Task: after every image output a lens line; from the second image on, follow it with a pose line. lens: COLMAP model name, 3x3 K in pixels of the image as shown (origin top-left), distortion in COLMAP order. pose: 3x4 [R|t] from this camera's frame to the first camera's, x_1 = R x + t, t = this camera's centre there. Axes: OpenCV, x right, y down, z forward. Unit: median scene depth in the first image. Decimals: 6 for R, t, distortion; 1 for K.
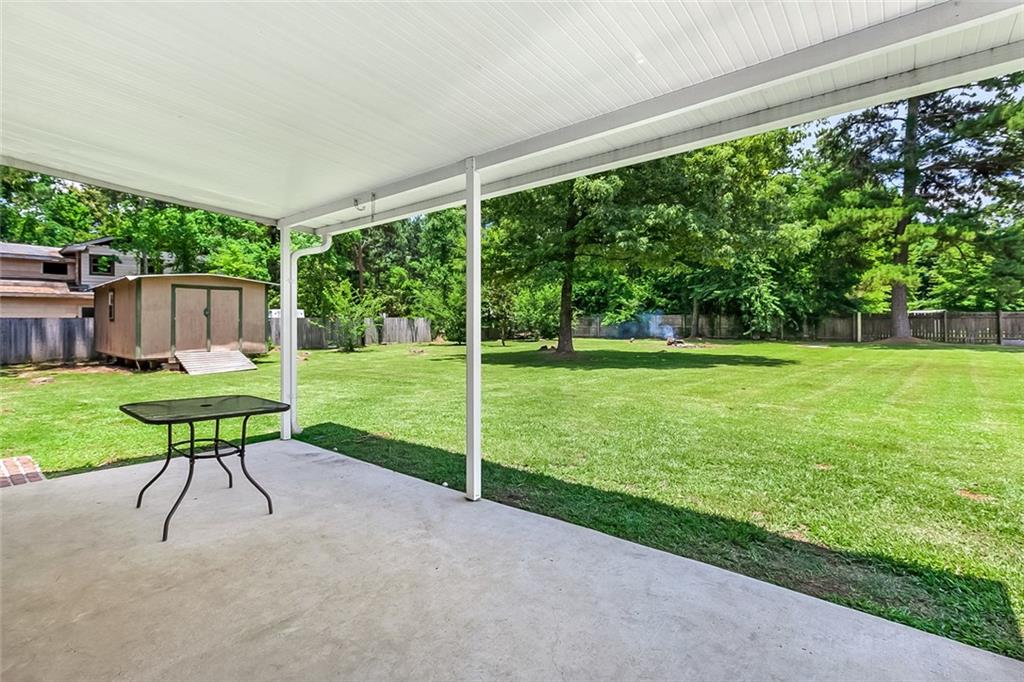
lens RADIAL K [[469.3, 0, 508.7], [0, 469.3, 315.0], [0, 0, 1]] dist [0.001684, -0.000373]
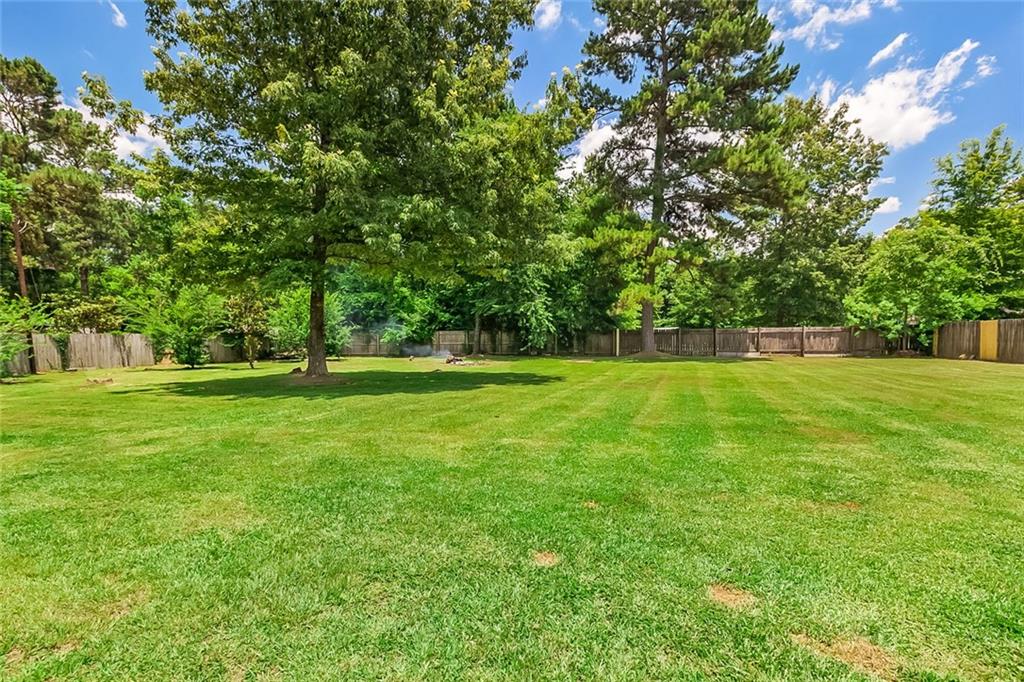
lens RADIAL K [[458.0, 0, 506.2], [0, 458.0, 354.5], [0, 0, 1]] dist [-0.000074, -0.000039]
pose [[0.923432, -0.016890, 0.383390, 0.109382], [-0.001638, 0.998849, 0.047947, 0.003439], [-0.383758, -0.044904, 0.922341, 0.129791]]
